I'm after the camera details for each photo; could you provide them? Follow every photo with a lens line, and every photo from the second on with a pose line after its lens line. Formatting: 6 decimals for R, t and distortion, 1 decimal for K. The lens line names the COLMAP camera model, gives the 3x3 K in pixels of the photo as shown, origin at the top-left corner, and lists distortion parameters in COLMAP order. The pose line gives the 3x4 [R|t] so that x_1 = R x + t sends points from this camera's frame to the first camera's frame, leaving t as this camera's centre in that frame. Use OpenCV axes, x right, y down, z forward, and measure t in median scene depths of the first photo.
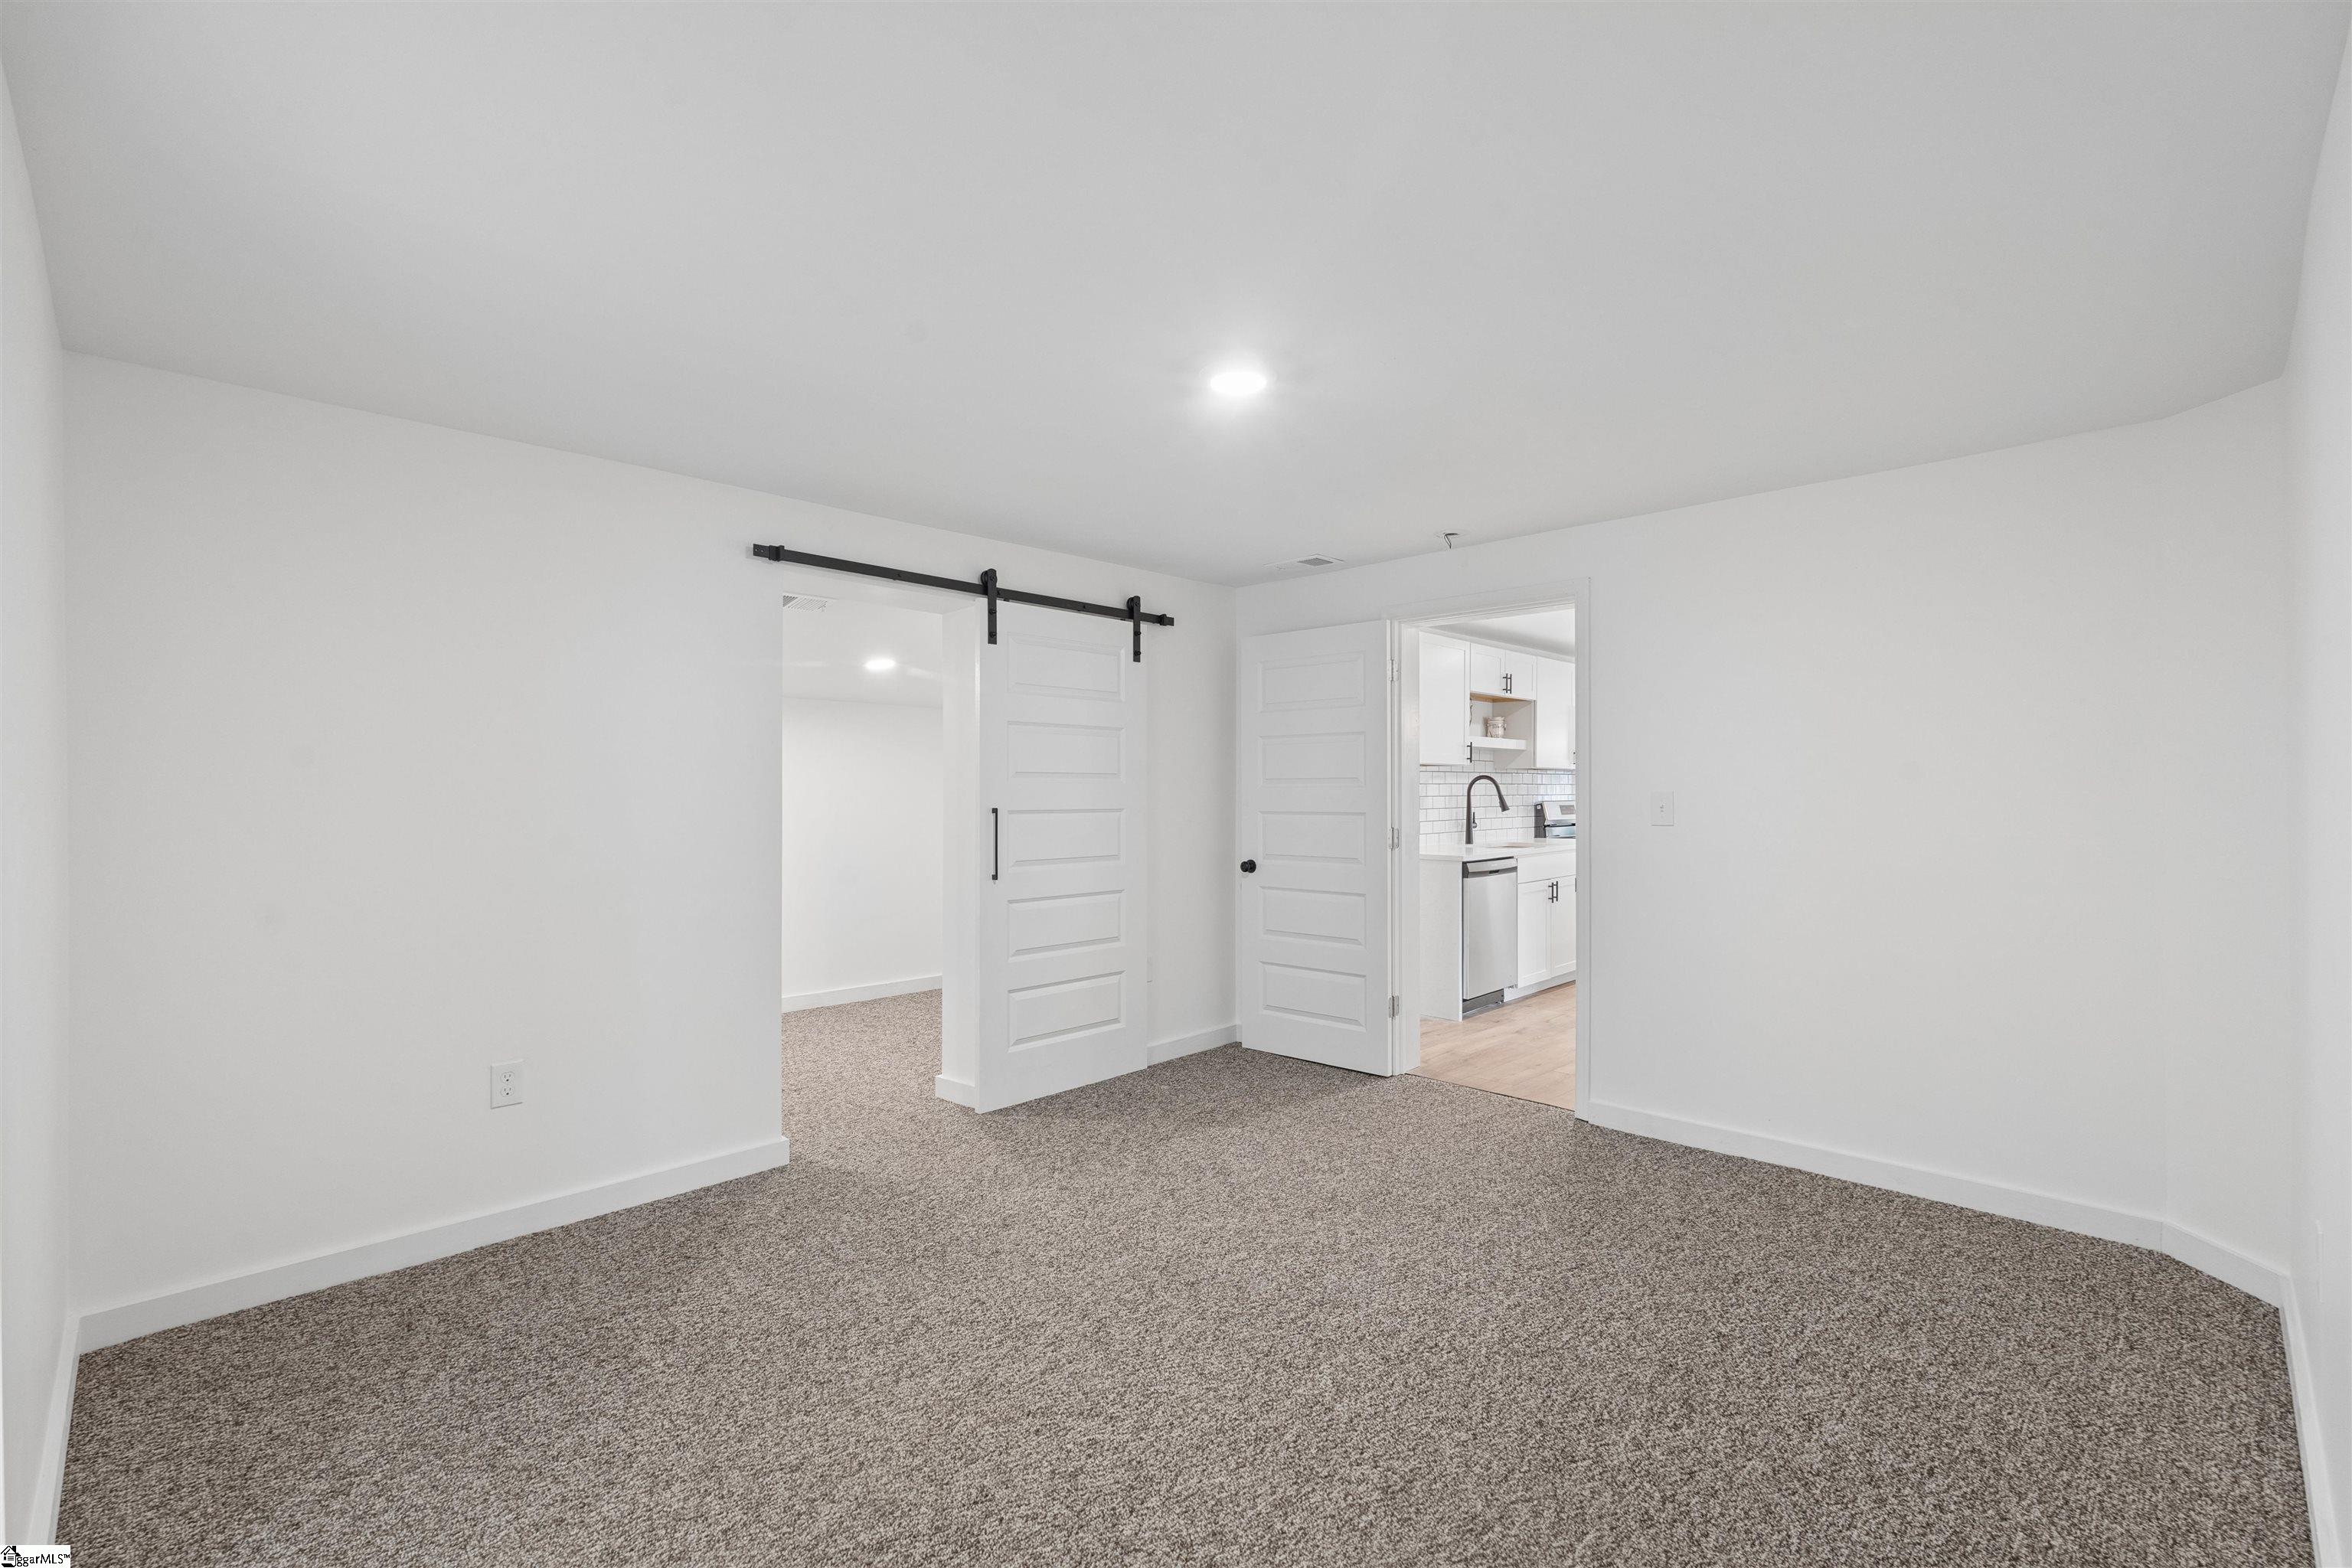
lens RADIAL K [[1027.1, 0, 1183.1], [0, 1027.1, 784.0], [0, 0, 1]] dist [-0.005903, -0.000034]
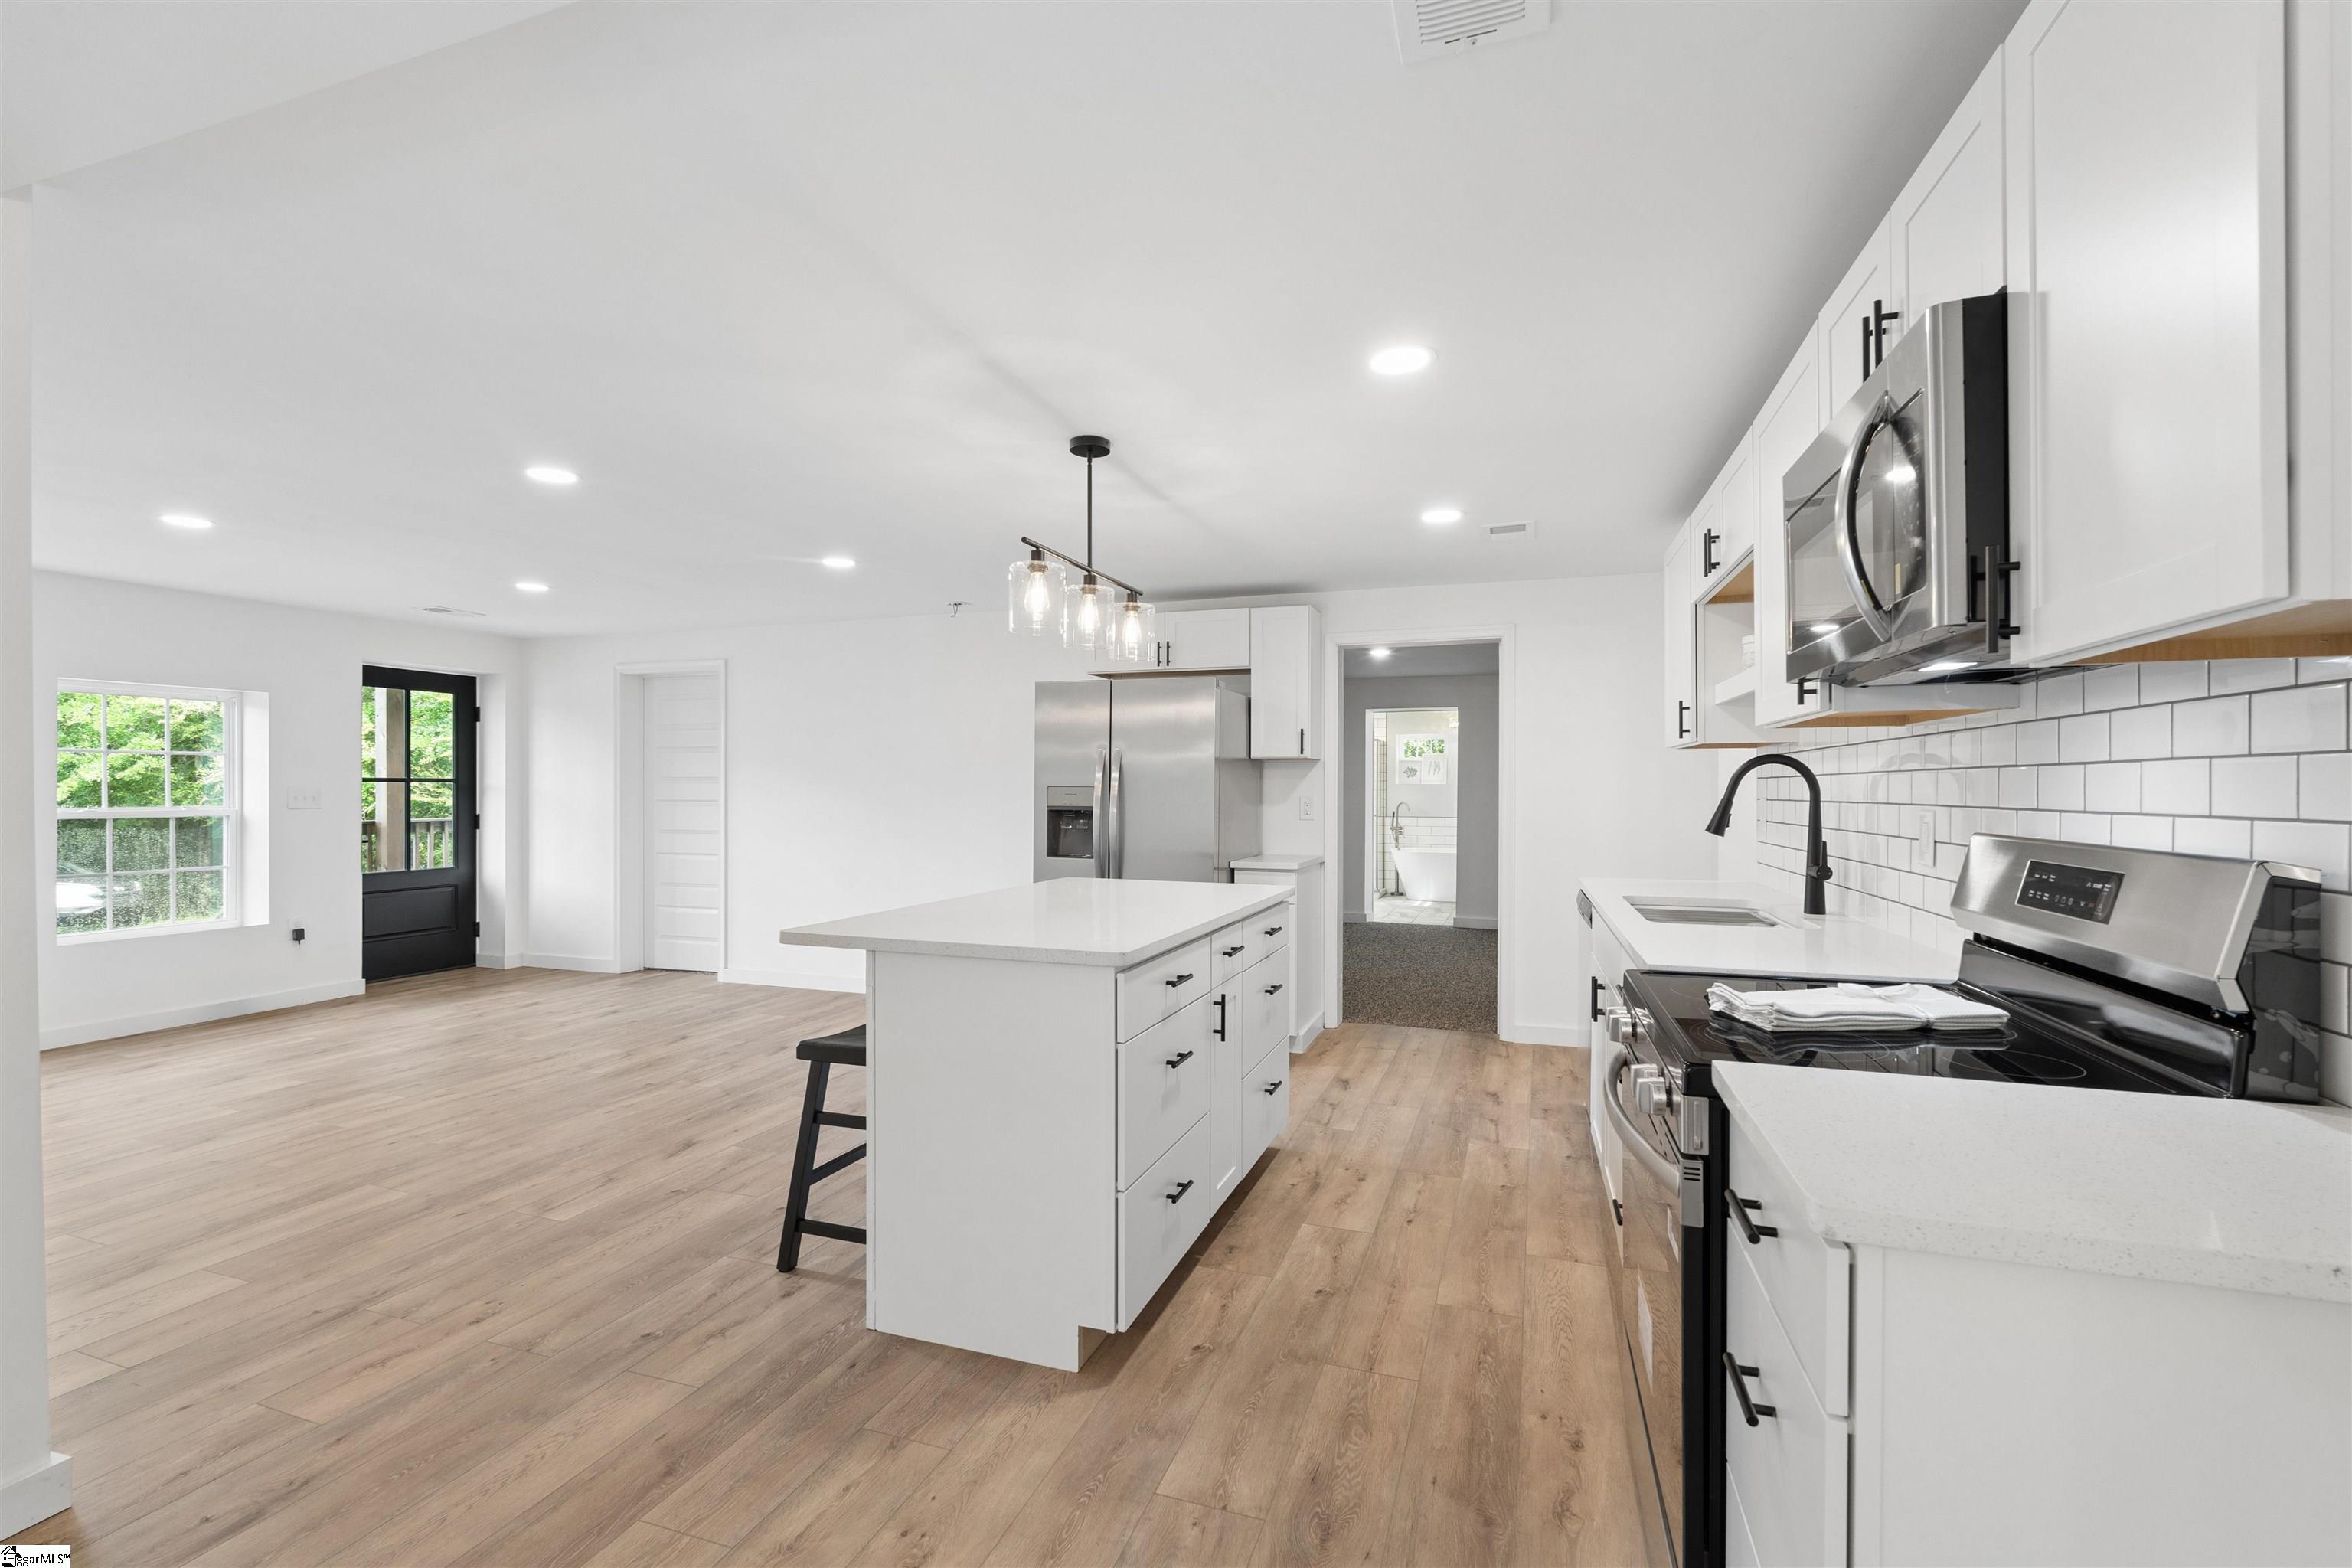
lens RADIAL K [[1027.1, 0, 1183.1], [0, 1027.1, 784.0], [0, 0, 1]] dist [-0.005903, -0.000034]
pose [[-0.896853, 0.001721, -0.442326, 0.703174], [0.005508, 0.999958, -0.007277, 0.006169], [0.442295, -0.008963, -0.896825, 1.270265]]
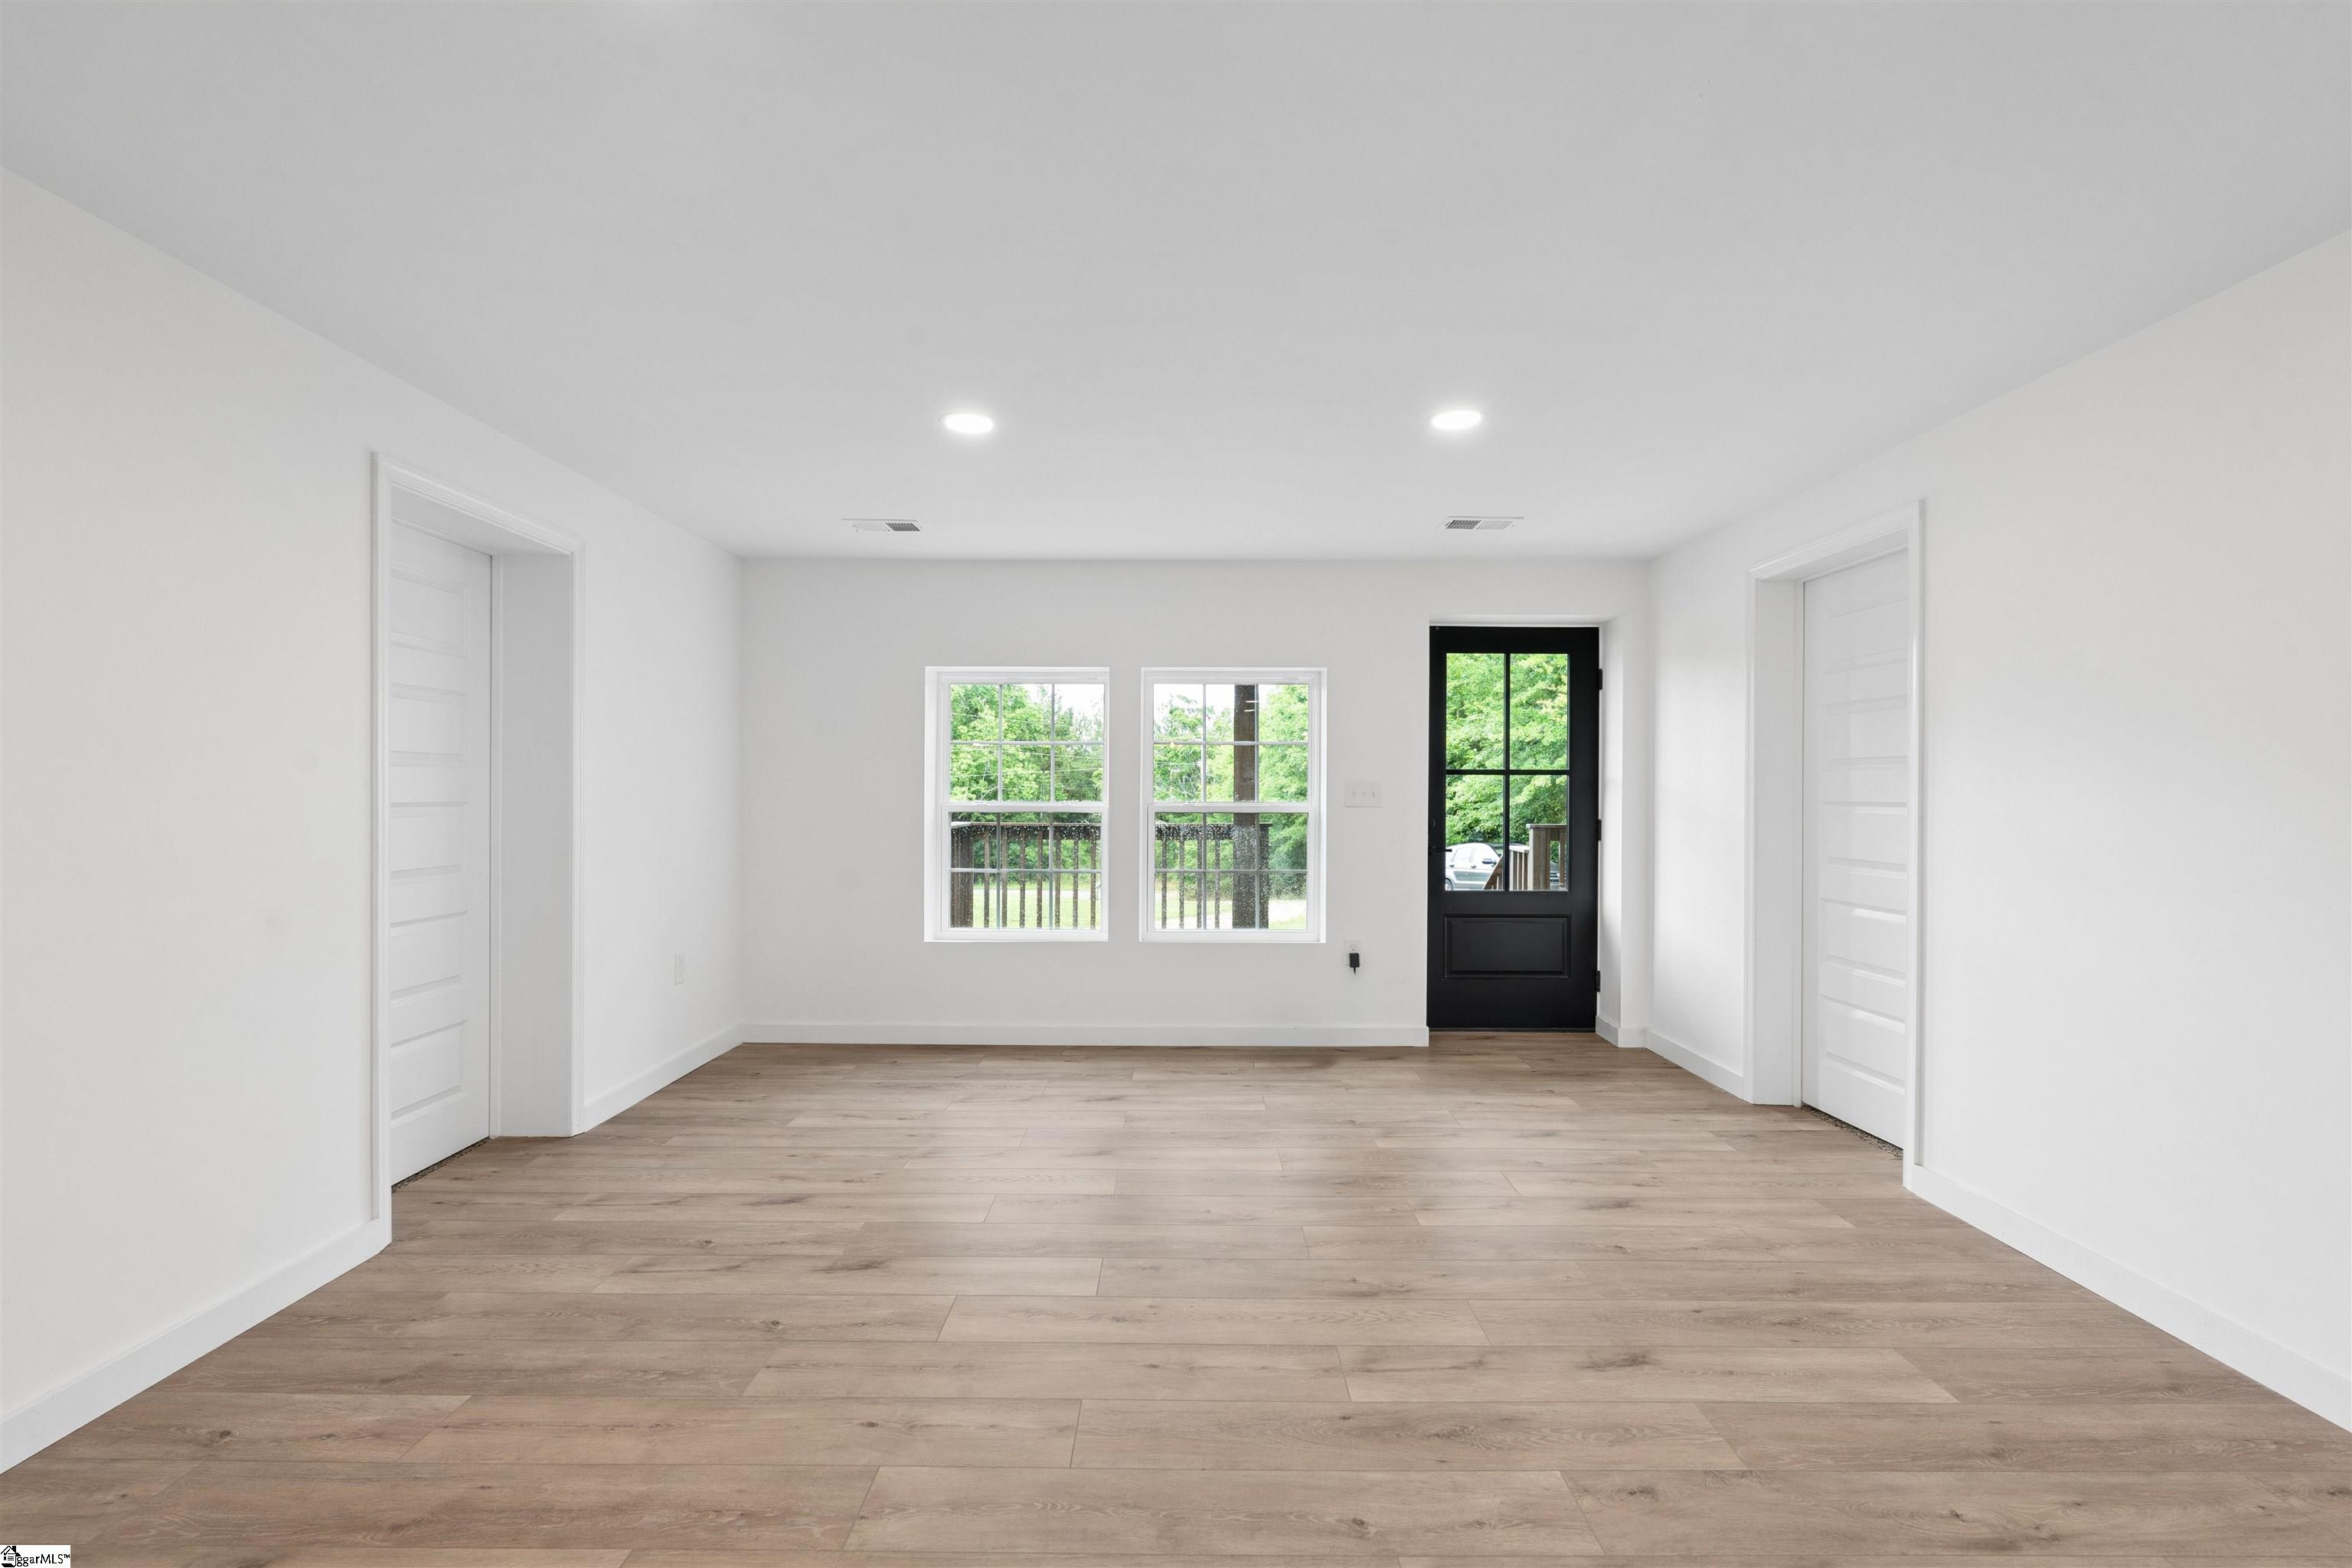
lens RADIAL K [[1029.8, 0, 1181.4], [0, 1029.8, 796.0], [0, 0, 1]] dist [-0.005730, 0.000102]
pose [[-0.710347, -0.002231, 0.703848, 0.575135], [-0.005912, 0.999979, -0.002797, 0.011966], [-0.703826, -0.006148, -0.710345, 0.754164]]
